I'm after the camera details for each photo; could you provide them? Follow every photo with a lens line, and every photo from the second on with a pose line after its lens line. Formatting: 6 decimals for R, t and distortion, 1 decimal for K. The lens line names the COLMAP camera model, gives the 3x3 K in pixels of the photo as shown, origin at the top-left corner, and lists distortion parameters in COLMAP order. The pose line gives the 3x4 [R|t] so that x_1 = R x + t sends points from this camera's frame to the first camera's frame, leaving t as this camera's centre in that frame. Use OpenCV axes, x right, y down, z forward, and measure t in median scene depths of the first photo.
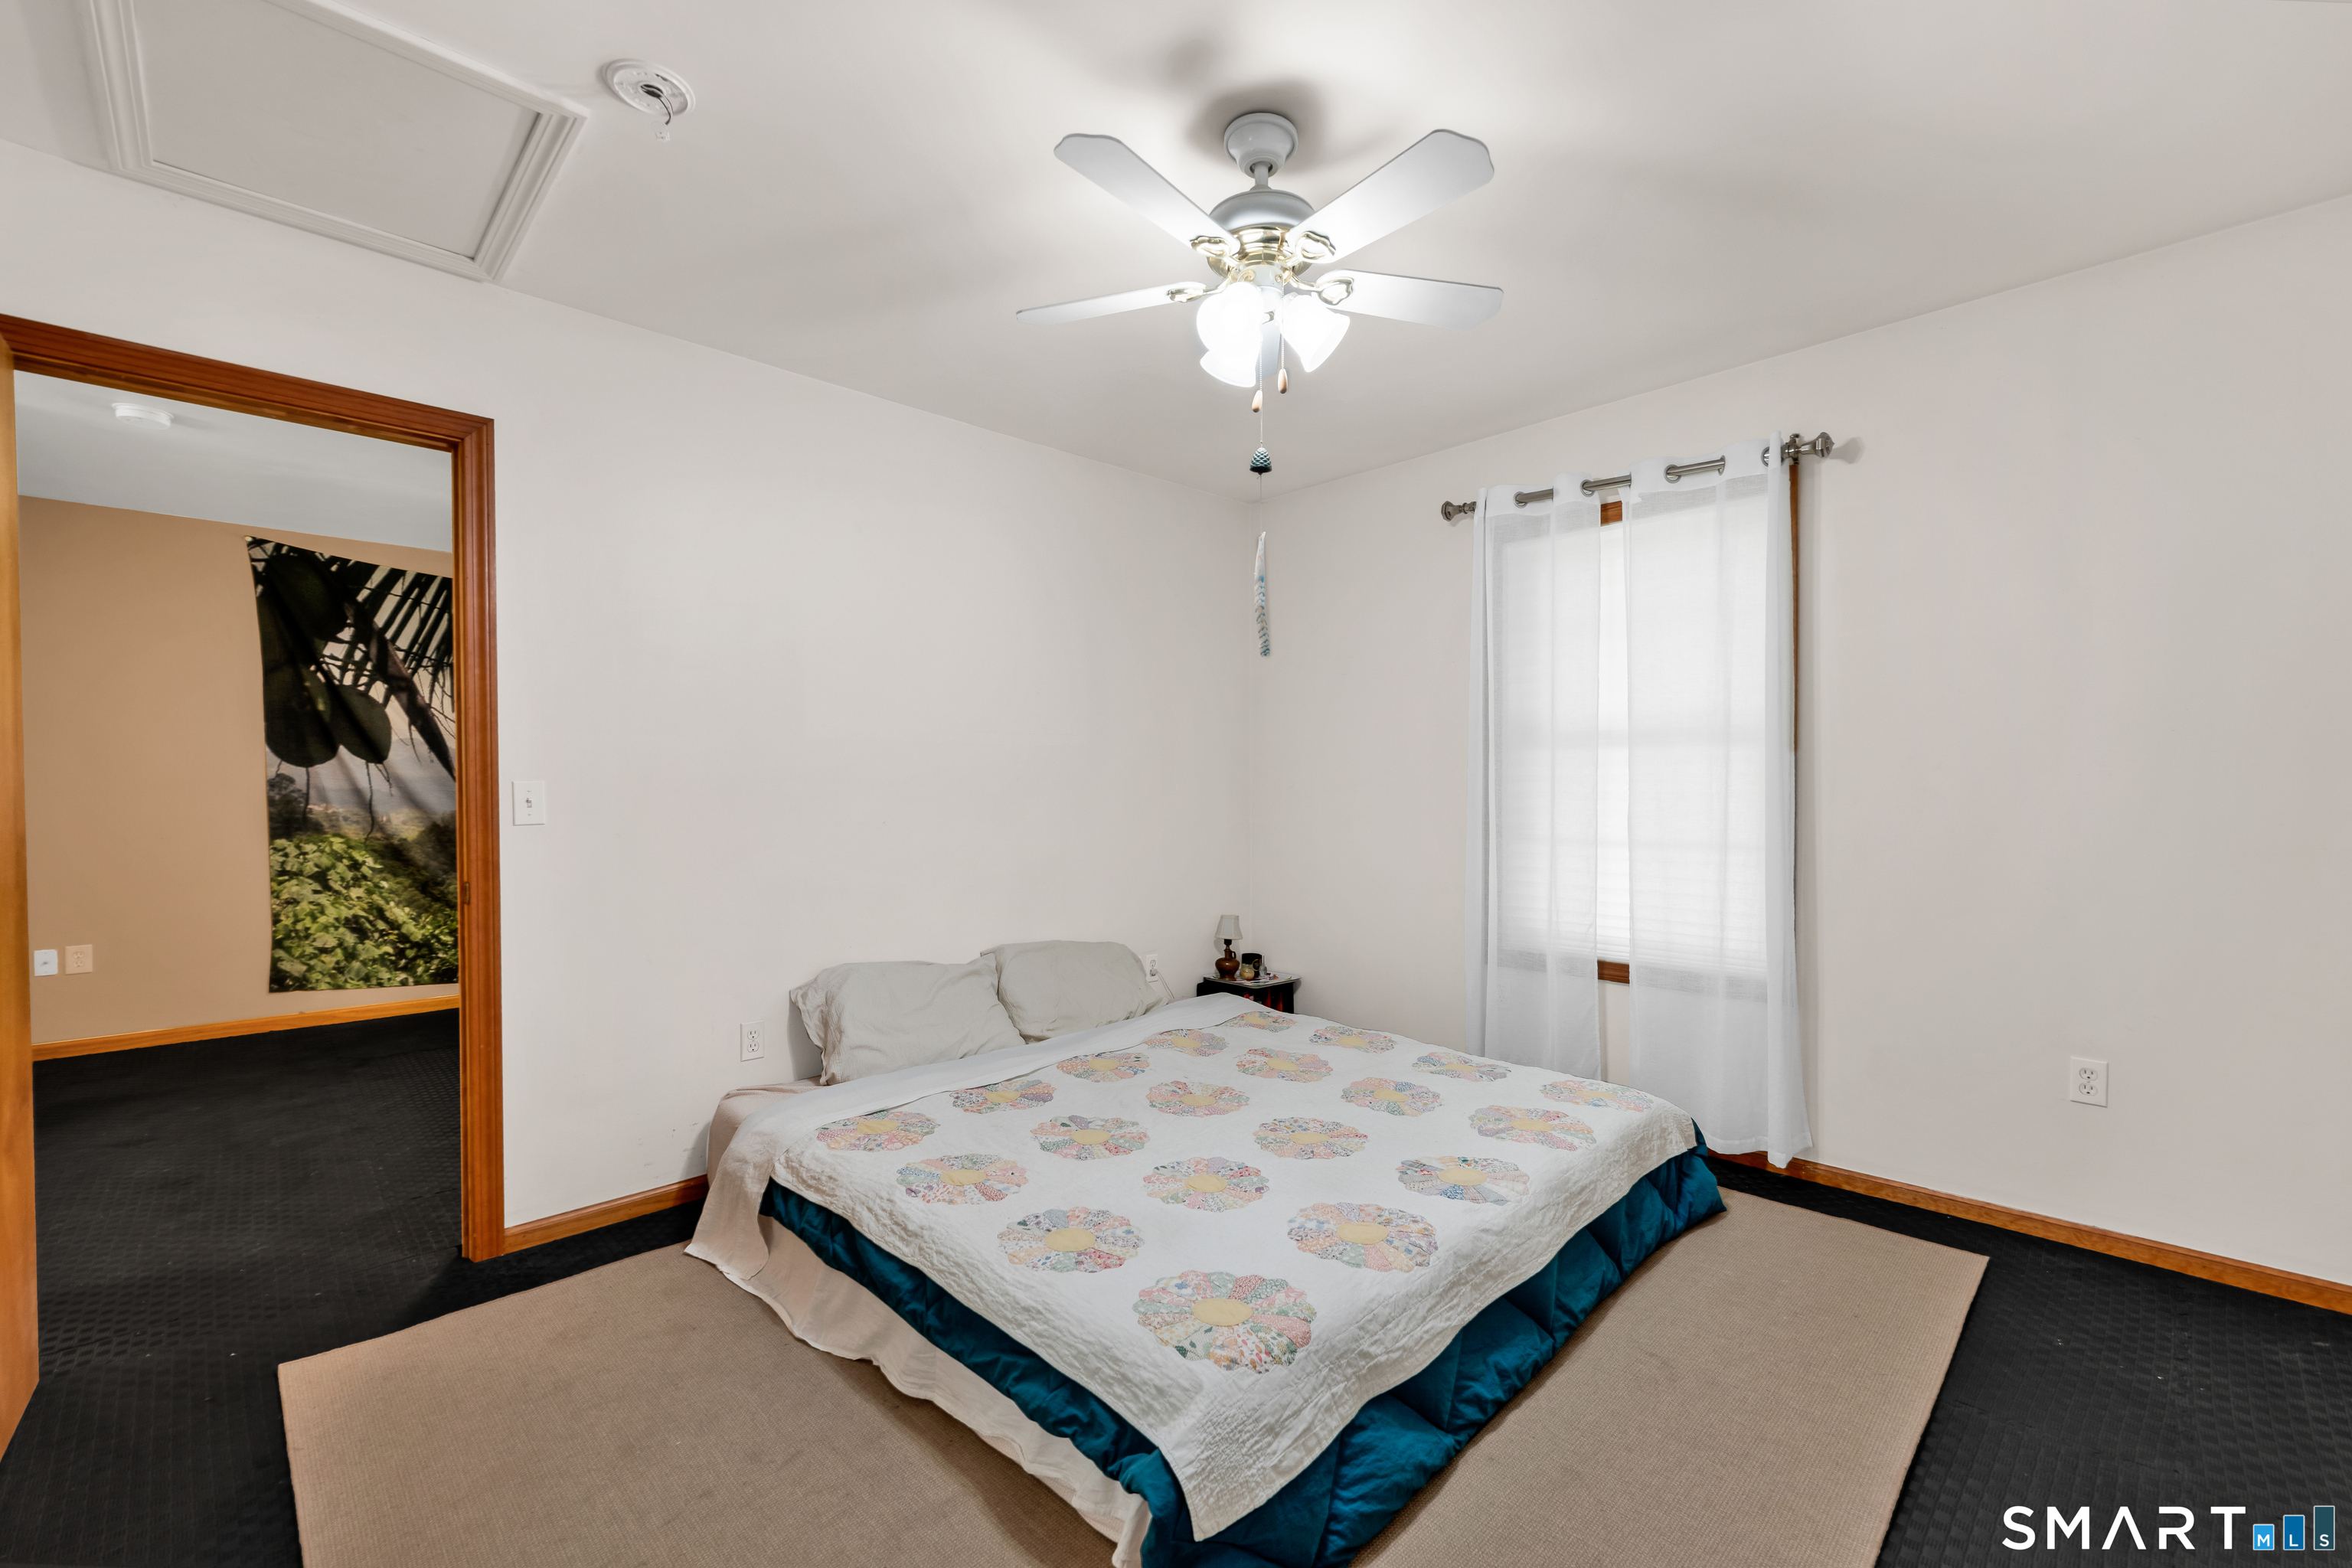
lens RADIAL K [[968.1, 0, 1165.5], [0, 968.1, 792.3], [0, 0, 1]] dist [-0.001527, -0.000091]
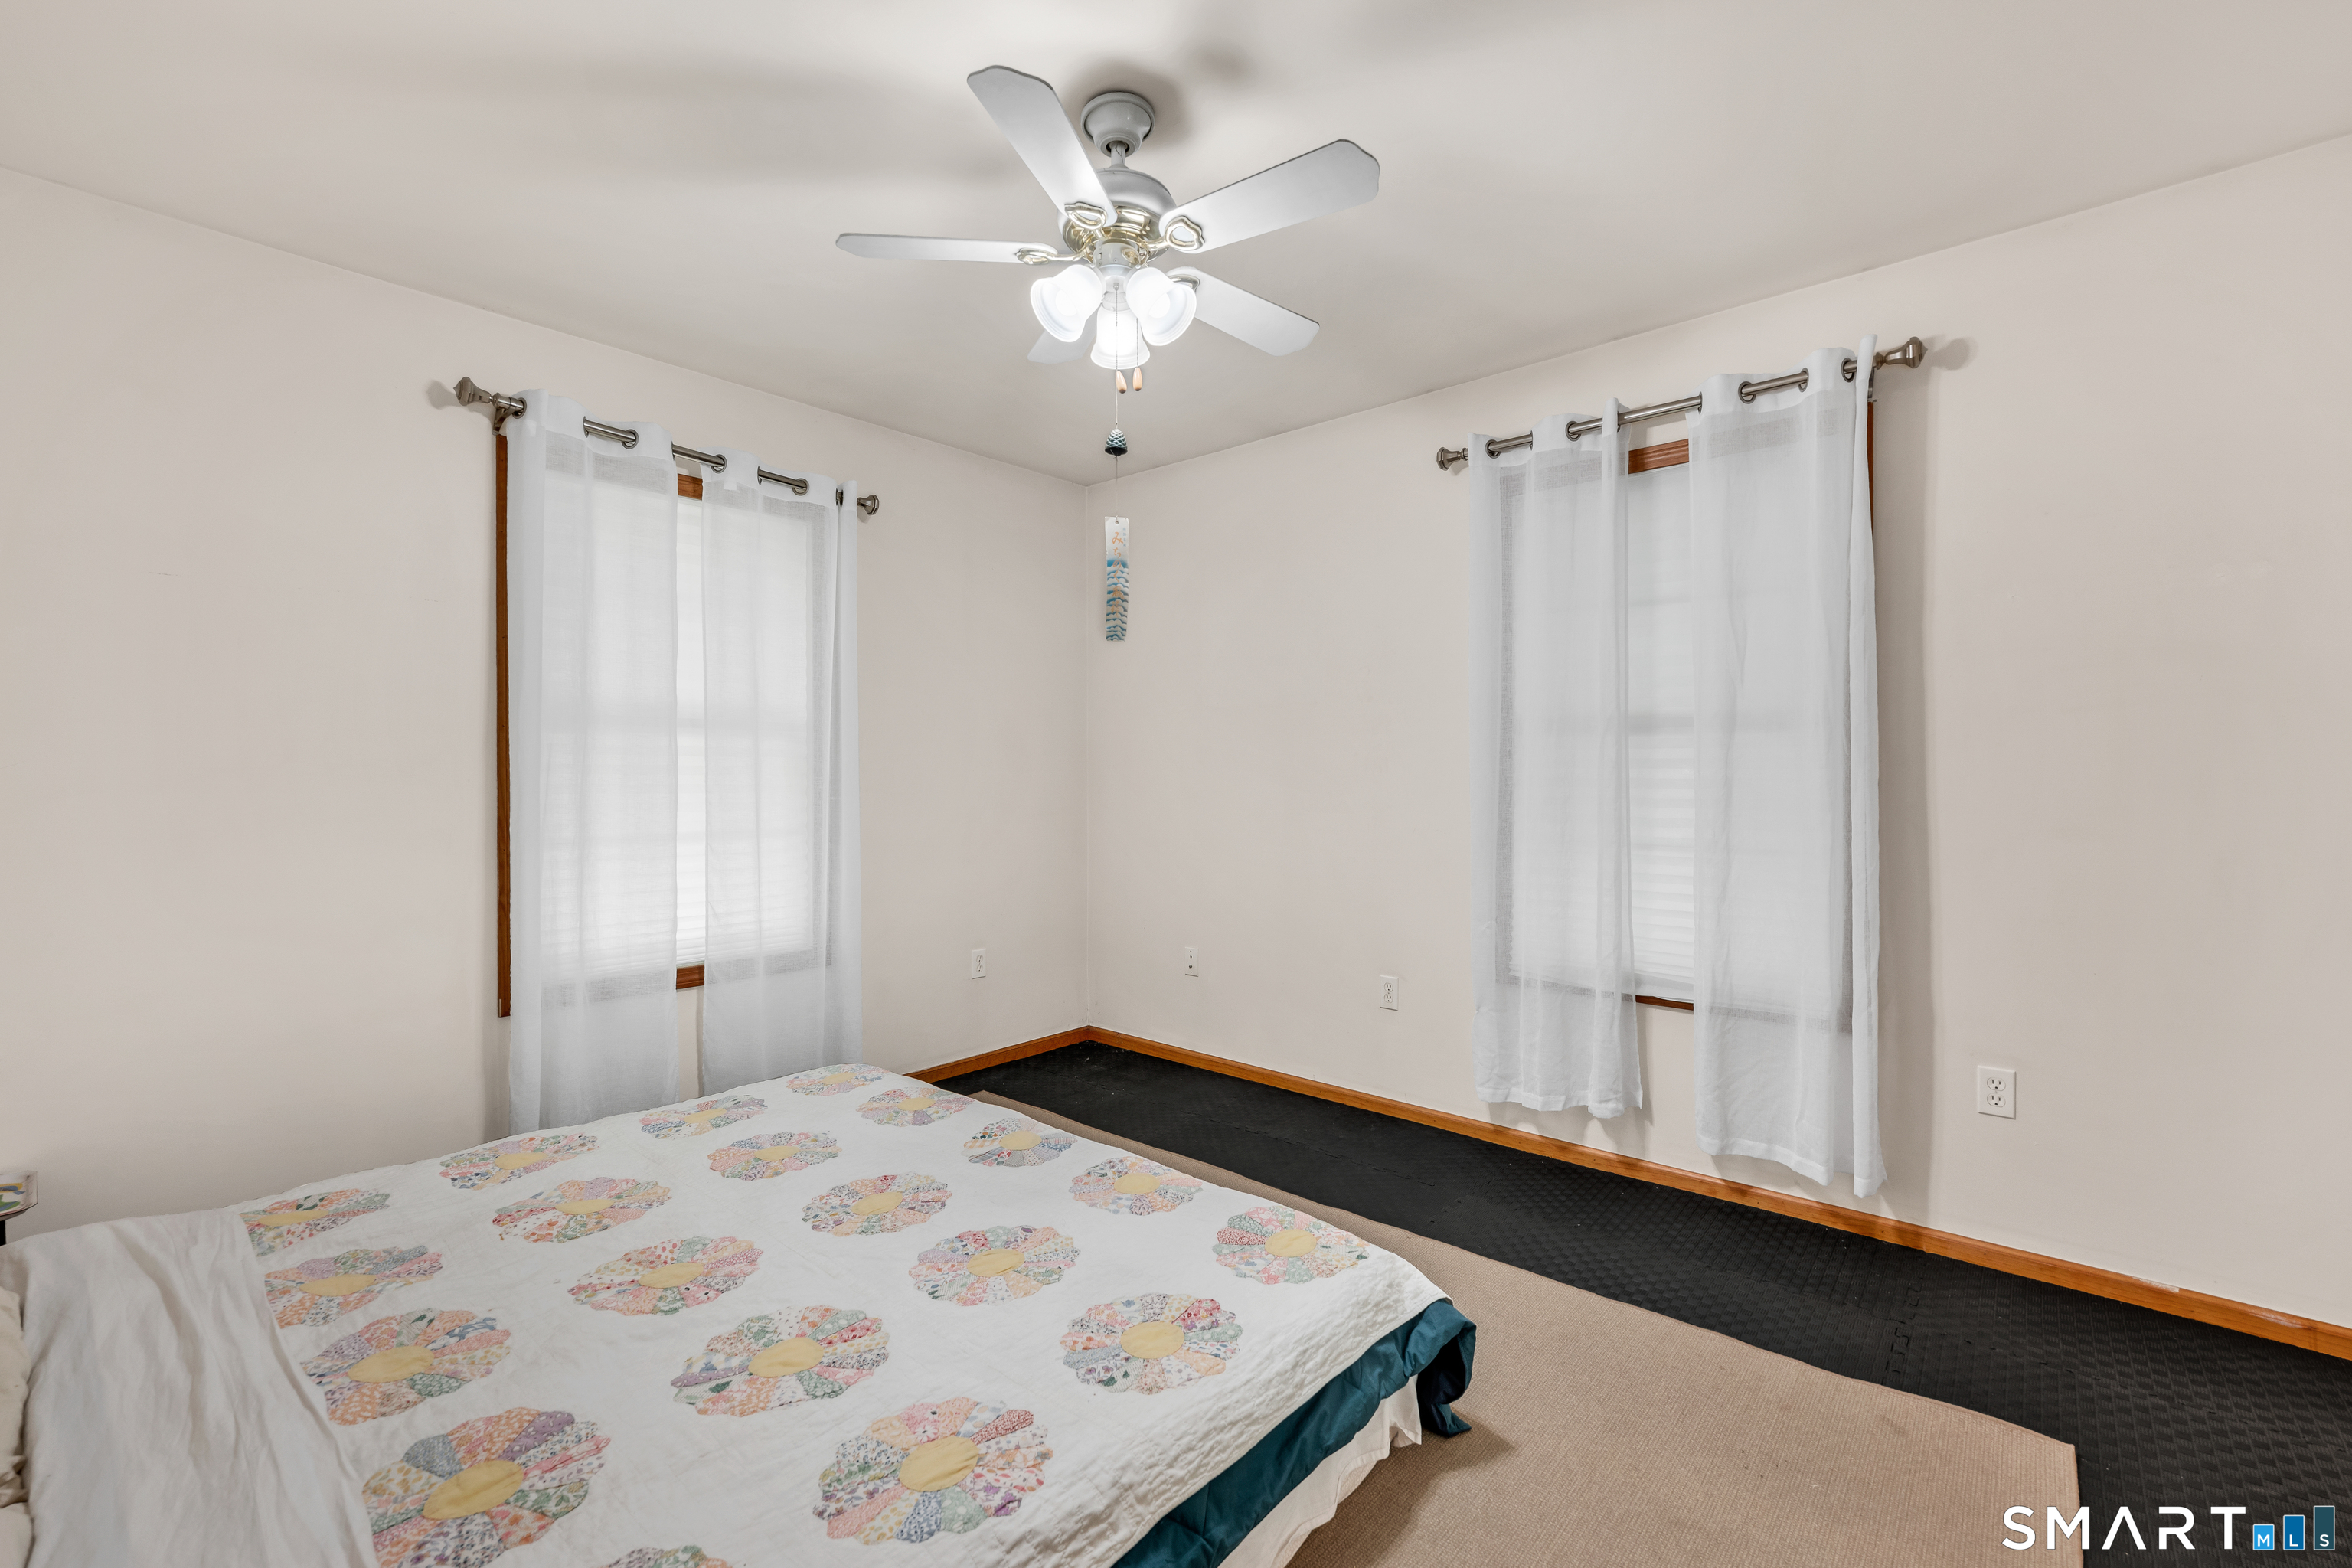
lens RADIAL K [[1009.9, 0, 1171.9], [0, 1009.9, 770.9], [0, 0, 1]] dist [-0.001766, -0.000064]
pose [[-0.085369, 0.009264, 0.996306, -0.728662], [0.009515, 0.999919, -0.008482, -0.000896], [-0.996304, 0.008755, -0.085450, 0.817994]]
